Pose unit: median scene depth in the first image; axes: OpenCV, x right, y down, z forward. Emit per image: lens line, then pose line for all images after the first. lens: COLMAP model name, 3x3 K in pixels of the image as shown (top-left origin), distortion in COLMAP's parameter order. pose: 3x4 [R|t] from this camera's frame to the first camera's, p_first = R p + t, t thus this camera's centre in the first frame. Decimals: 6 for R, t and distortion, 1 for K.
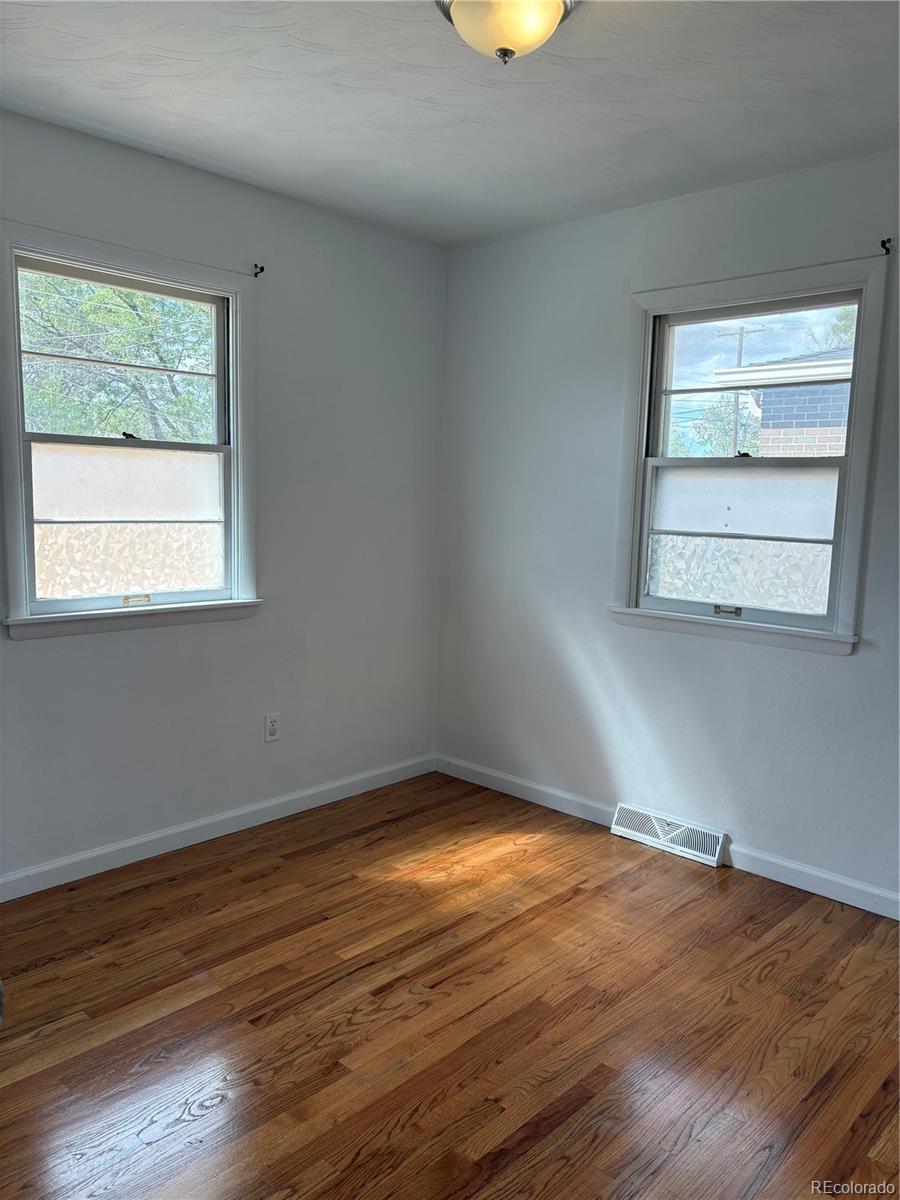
lens RADIAL K [[904.8, 0, 450.0], [0, 904.8, 600.0], [0, 0, 1]] dist [0.005551, 0.000498]
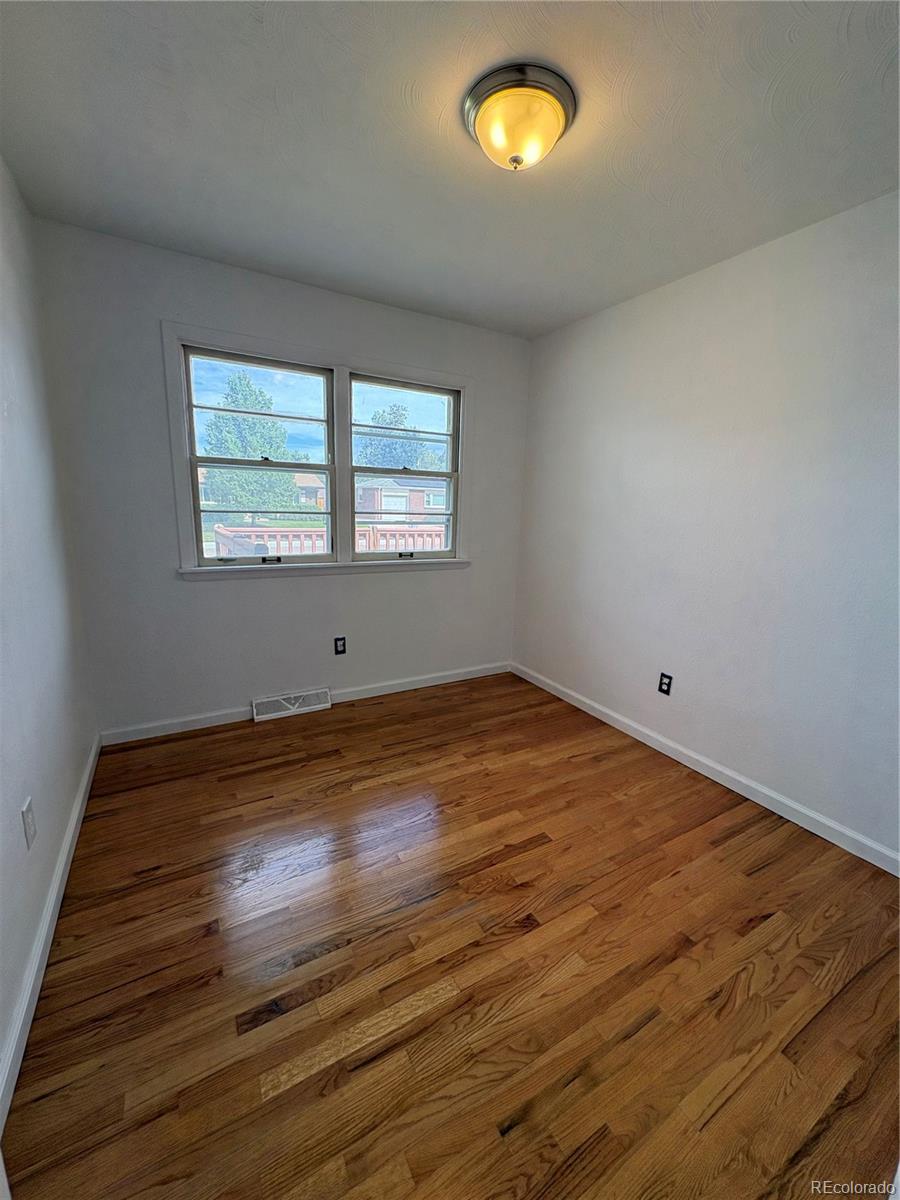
lens RADIAL K [[489.4, 0, 450.0], [0, 489.4, 600.0], [0, 0, 1]] dist [-0.000283, -0.000016]
pose [[0.951352, 0.068445, -0.300409, 0.237216], [-0.043539, 0.995094, 0.088837, -0.021332], [0.305015, -0.071436, 0.949664, 0.250313]]
